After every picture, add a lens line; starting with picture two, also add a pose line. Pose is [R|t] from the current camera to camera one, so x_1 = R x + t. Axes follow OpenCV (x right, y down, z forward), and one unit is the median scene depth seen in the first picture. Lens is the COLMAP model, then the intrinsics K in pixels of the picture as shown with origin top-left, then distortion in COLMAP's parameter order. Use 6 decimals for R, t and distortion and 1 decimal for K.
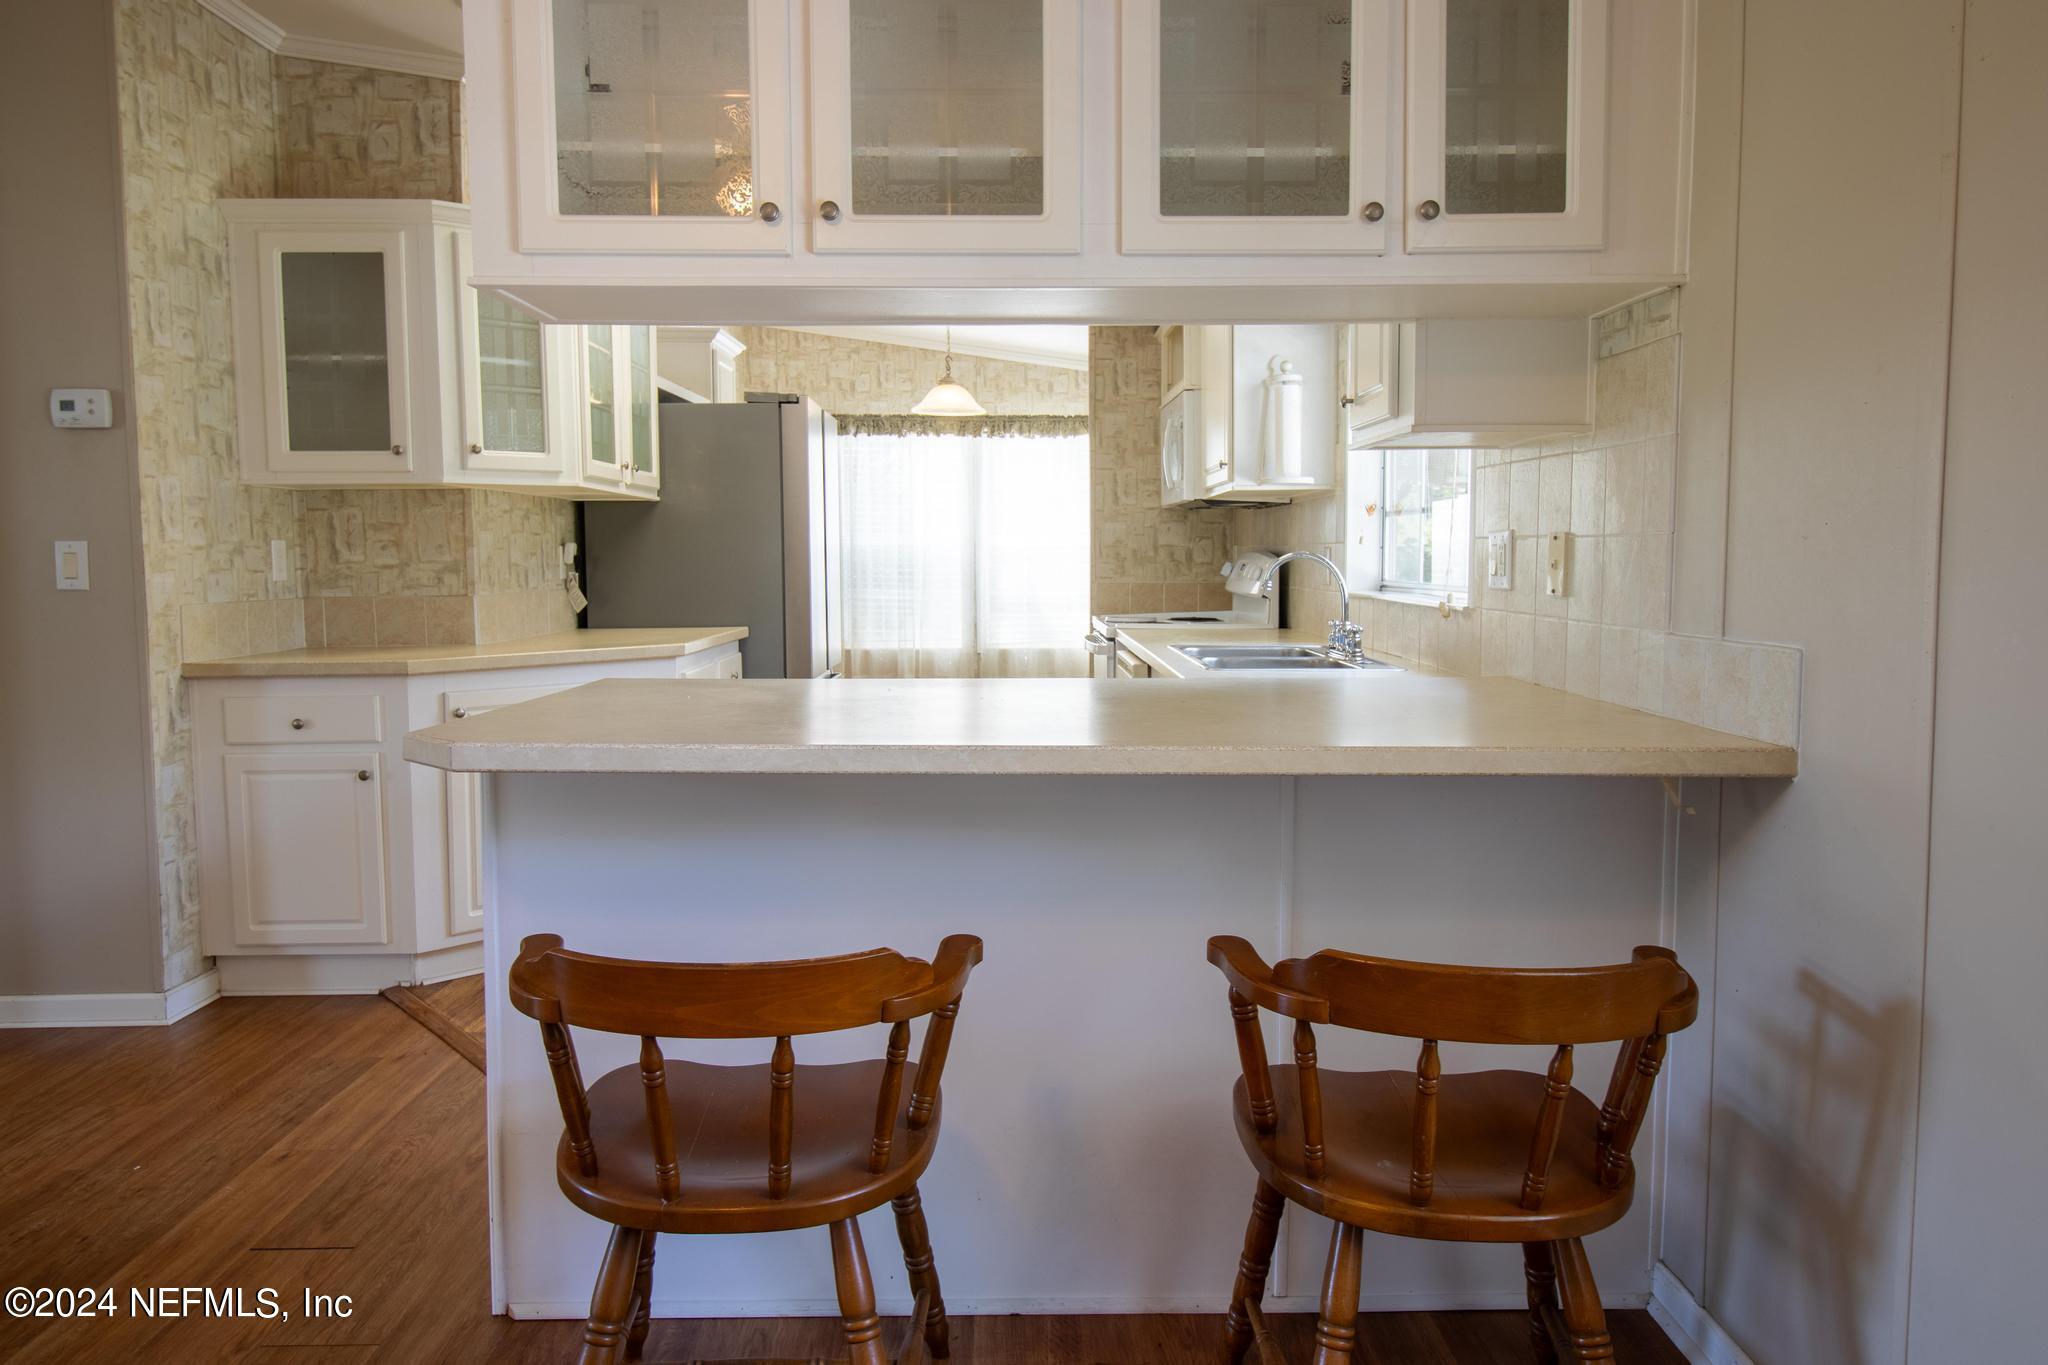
lens RADIAL K [[1417.6, 0, 1060.2], [0, 1417.6, 657.2], [0, 0, 1]] dist [-0.007107, 0.003548]
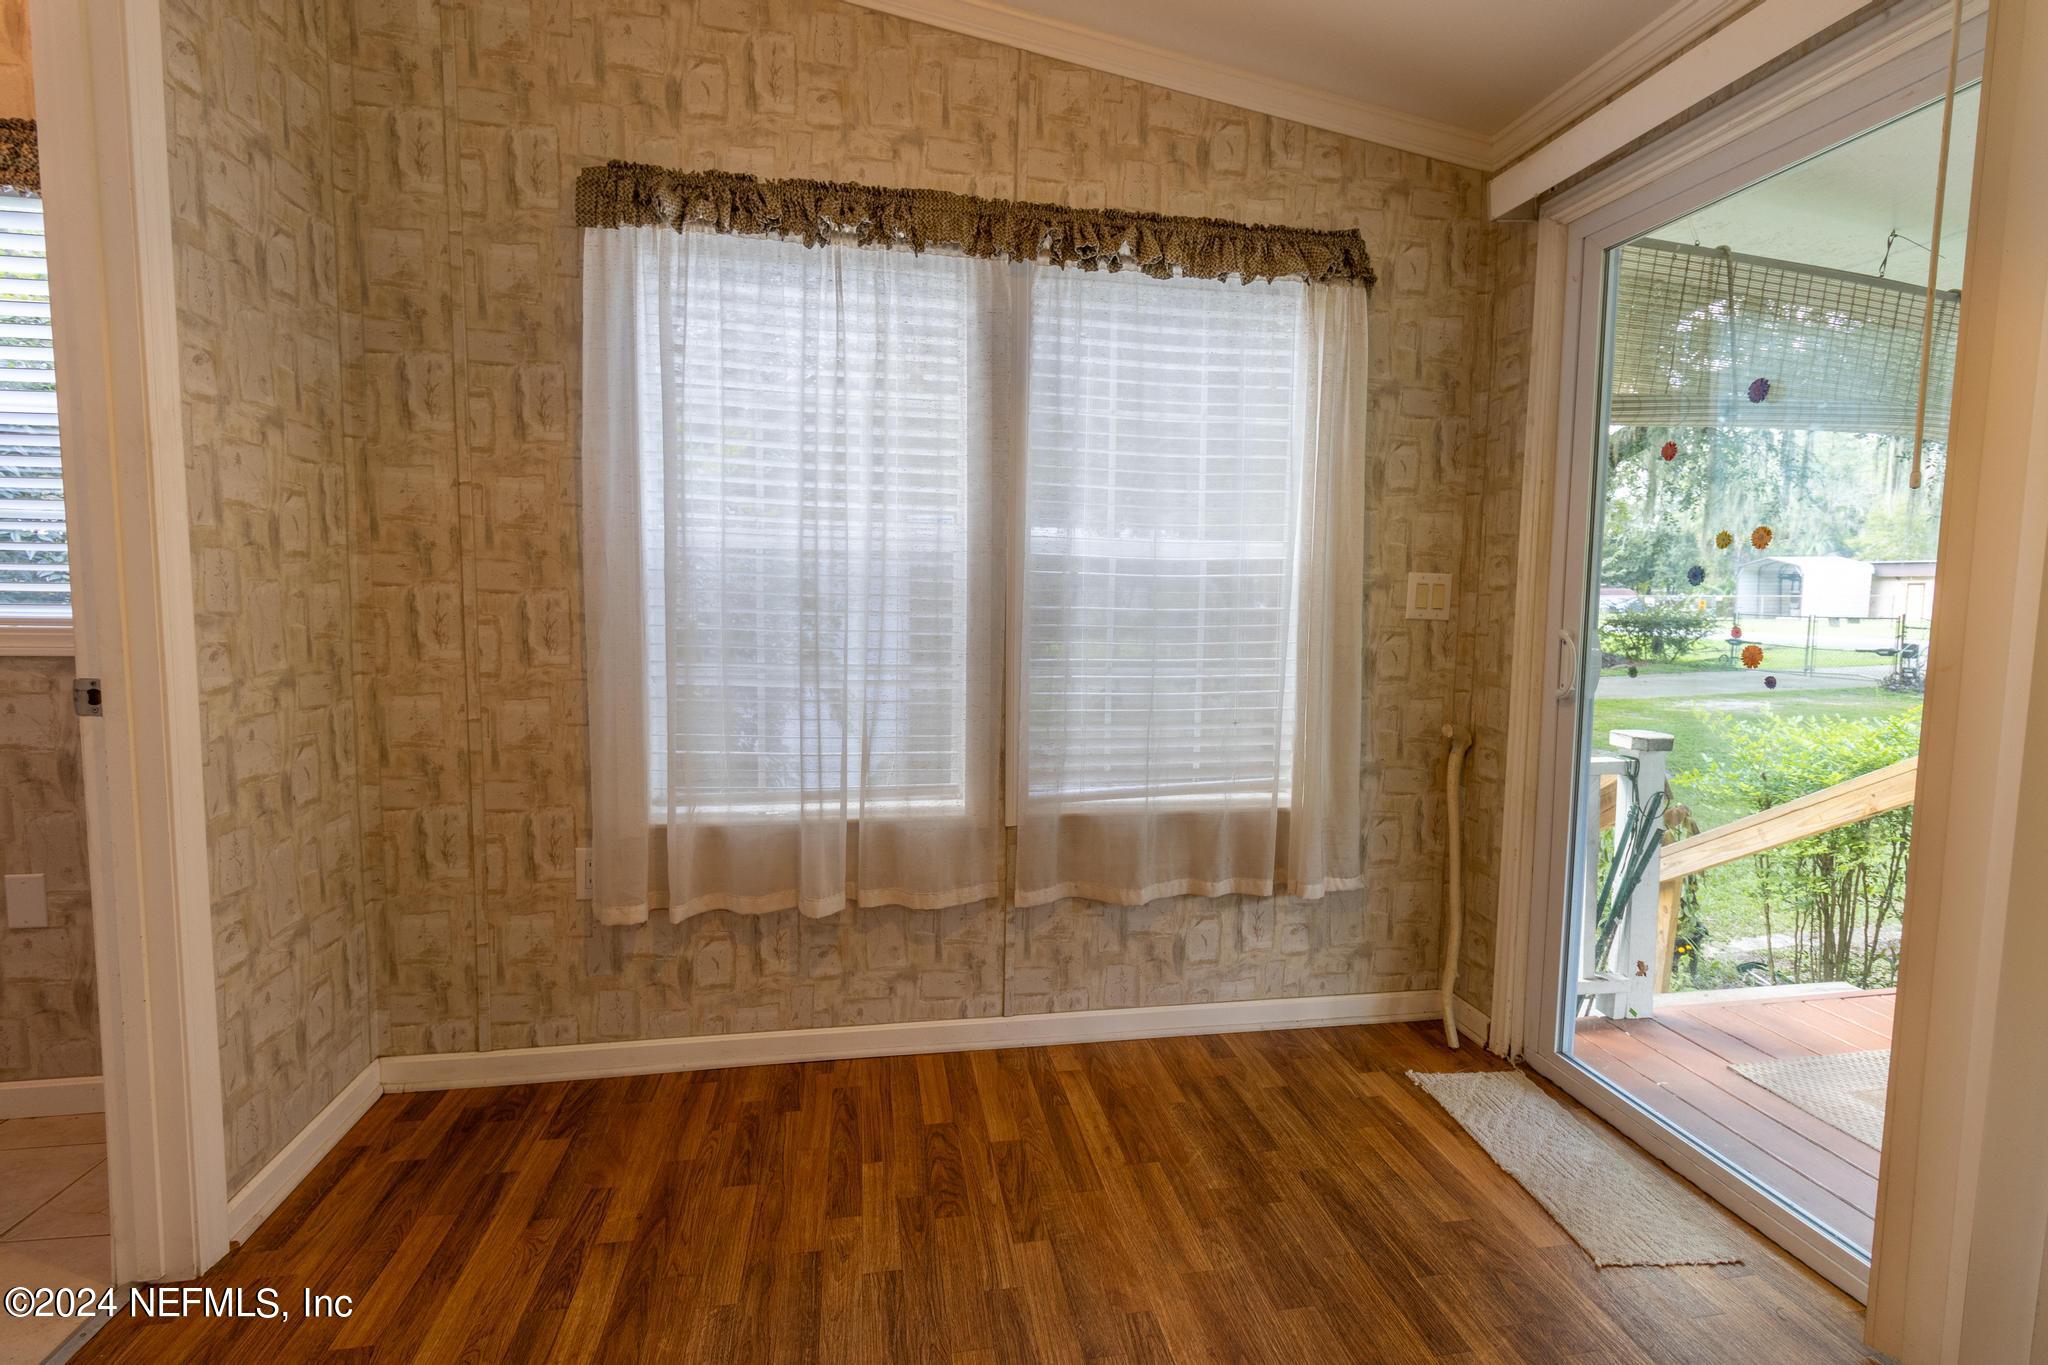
lens RADIAL K [[951.7, 0, 1023.9], [0, 951.7, 676.5], [0, 0, 1]] dist [0.004451, -0.001176]
pose [[0.989760, 0.009789, 0.142409, -0.227408], [-0.012562, 0.999748, 0.018586, -0.126654], [-0.142191, -0.020184, 0.989633, 1.844362]]
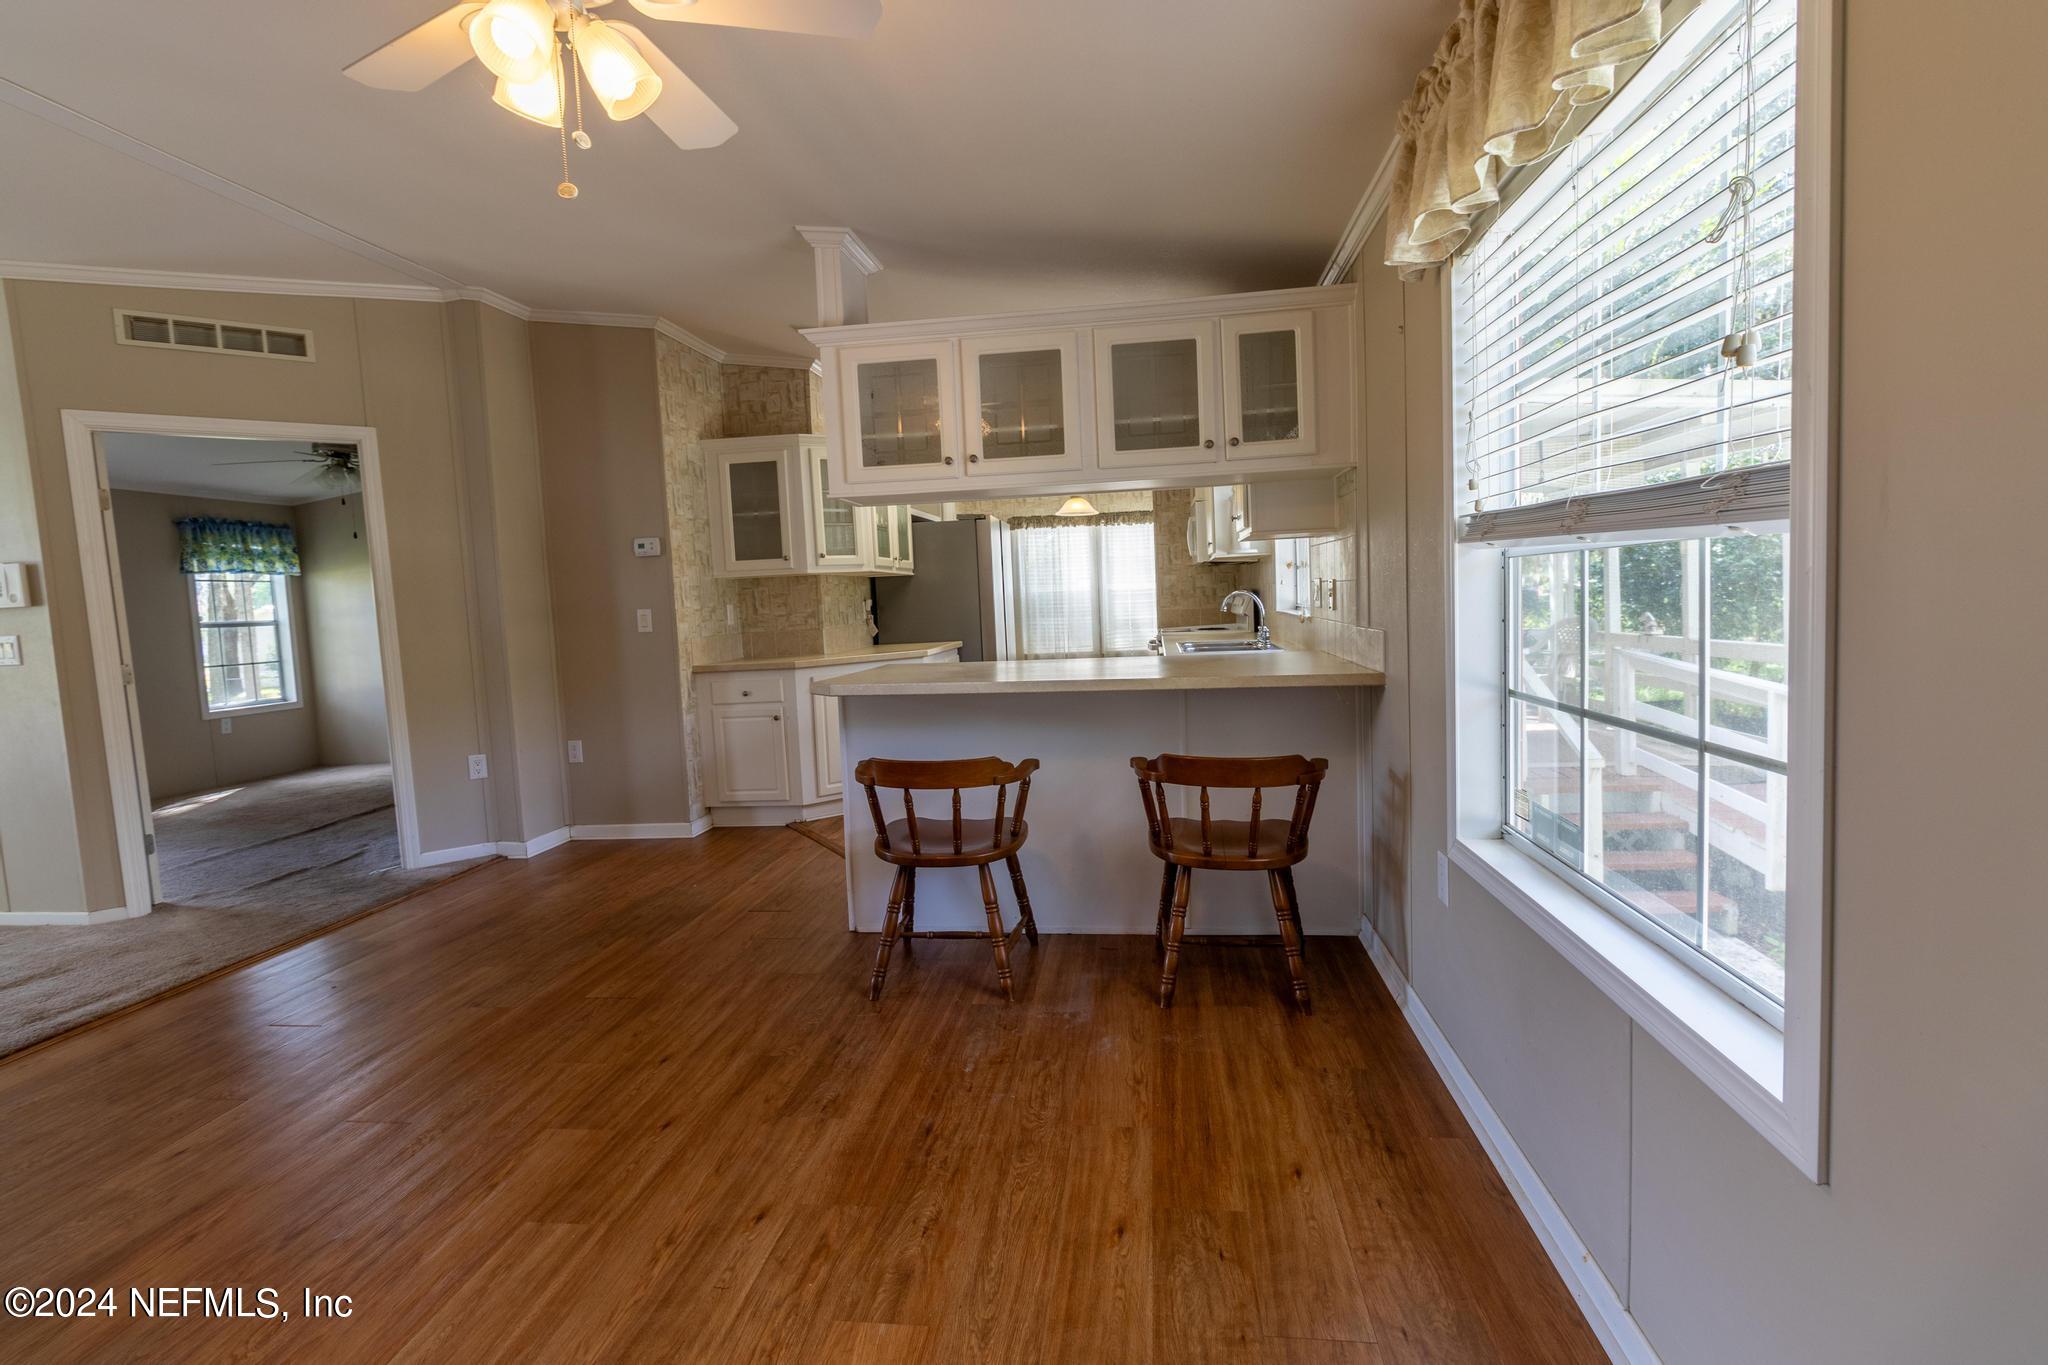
lens RADIAL K [[951.7, 0, 1041.1], [0, 951.7, 666.0], [0, 0, 1]] dist [0.004451, -0.001176]
pose [[0.987994, -0.028457, -0.151846, 0.101872], [0.029087, 0.999575, 0.001929, 0.016979], [0.151727, -0.006322, 0.988402, -0.313875]]
